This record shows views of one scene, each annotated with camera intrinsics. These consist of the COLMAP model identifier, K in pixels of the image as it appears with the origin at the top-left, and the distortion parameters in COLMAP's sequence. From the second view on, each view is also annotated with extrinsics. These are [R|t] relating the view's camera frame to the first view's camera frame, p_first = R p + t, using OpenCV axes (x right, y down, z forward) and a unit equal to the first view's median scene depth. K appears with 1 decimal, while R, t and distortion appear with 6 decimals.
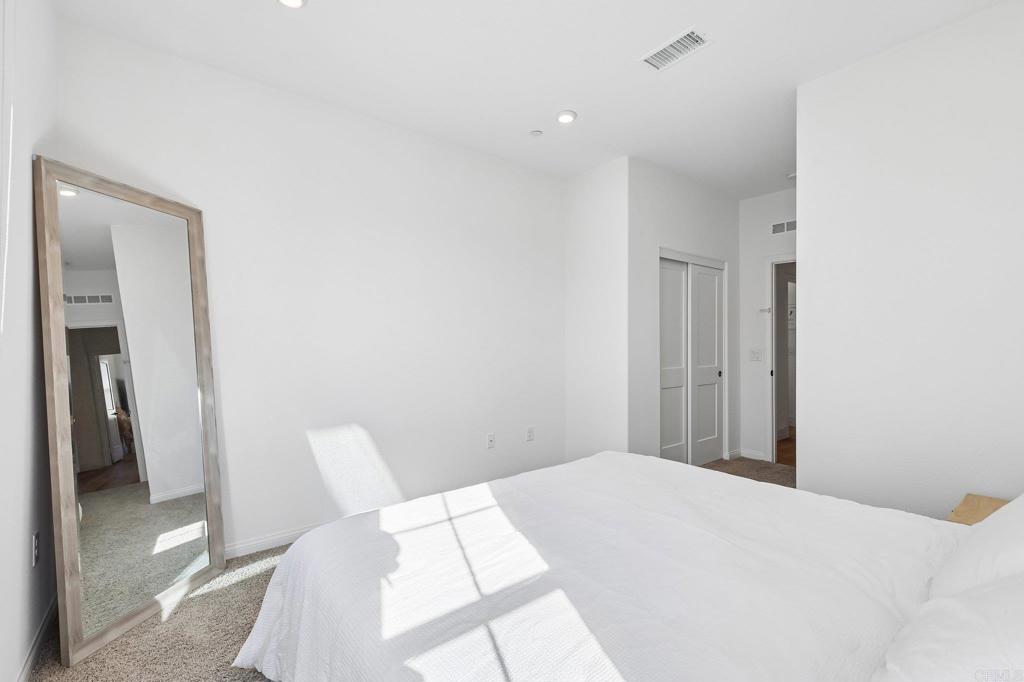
lens RADIAL K [[447.4, 0, 509.5], [0, 447.4, 343.6], [0, 0, 1]] dist [0.004015, 0.000771]
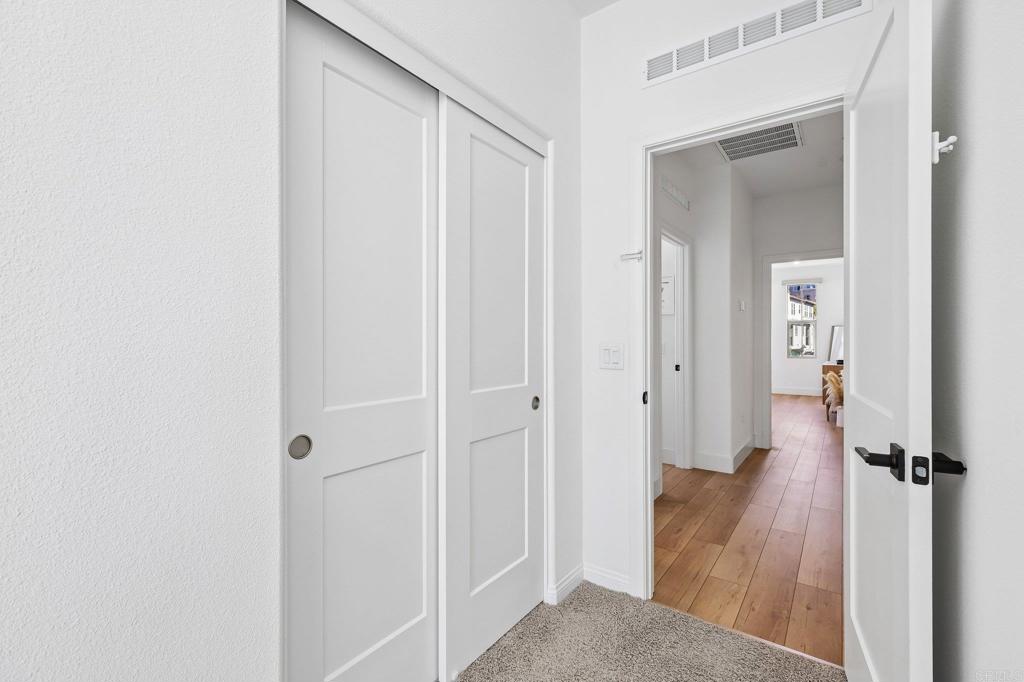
lens RADIAL K [[447.4, 0, 512.7], [0, 447.4, 341.0], [0, 0, 1]] dist [0.004015, 0.000771]
pose [[0.958888, 0.003281, 0.283764, 0.330560], [-0.001905, 0.999985, -0.005126, 0.012208], [-0.283777, 0.004374, 0.958880, 0.606045]]
